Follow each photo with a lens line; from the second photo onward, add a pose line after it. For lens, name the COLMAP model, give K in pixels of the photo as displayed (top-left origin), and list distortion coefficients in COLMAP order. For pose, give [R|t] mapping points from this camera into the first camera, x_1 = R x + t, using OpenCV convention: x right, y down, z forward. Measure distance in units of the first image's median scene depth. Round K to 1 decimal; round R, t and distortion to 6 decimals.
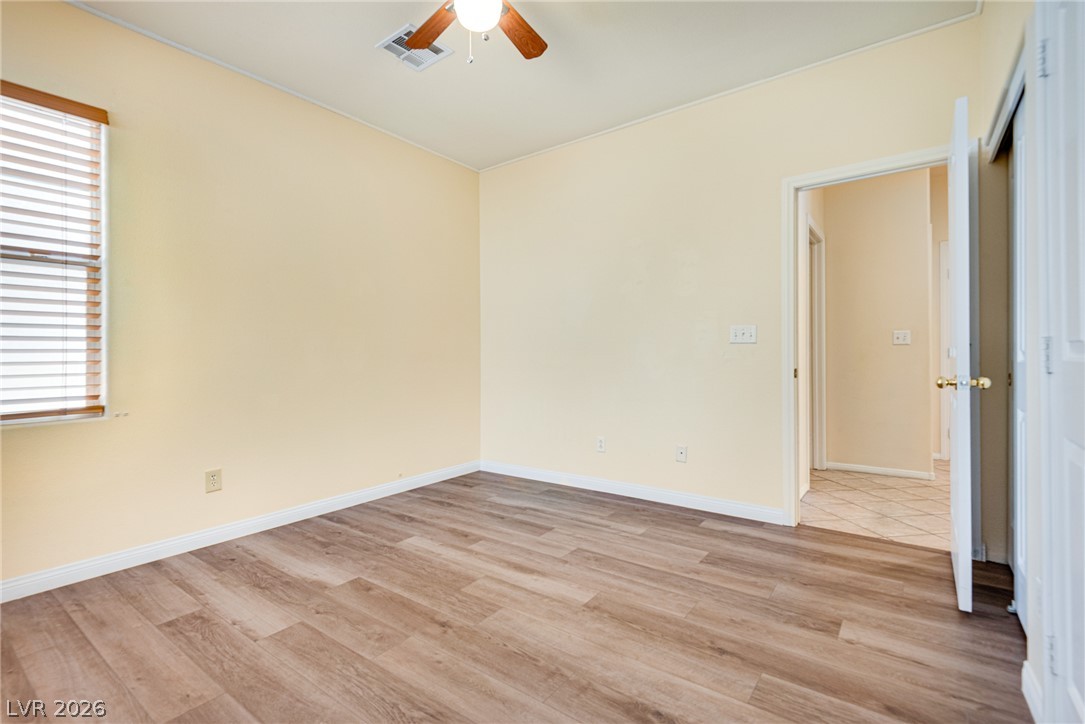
lens RADIAL K [[498.8, 0, 542.5], [0, 498.8, 362.0], [0, 0, 1]] dist [-0.000545, -0.000277]
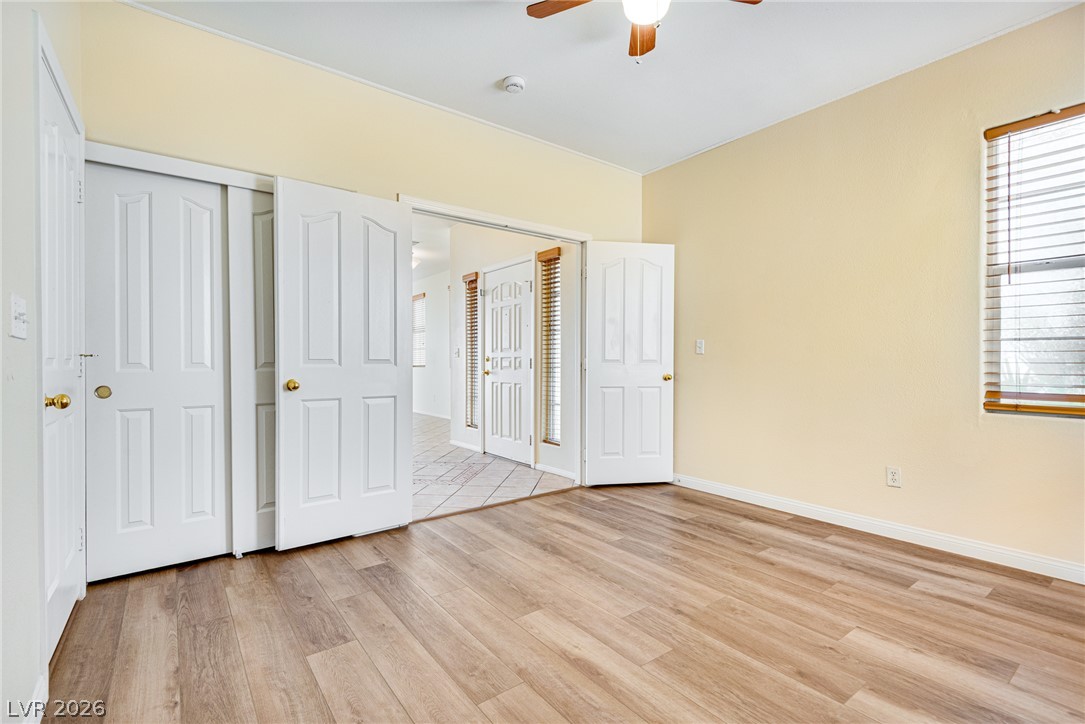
lens RADIAL K [[498.8, 0, 542.5], [0, 498.8, 362.0], [0, 0, 1]] dist [-0.000545, -0.000277]
pose [[-0.960221, 0.011966, 0.278986, -0.201031], [0.015177, 0.999841, 0.009352, -0.021198], [-0.278829, 0.013214, -0.960250, 1.898889]]
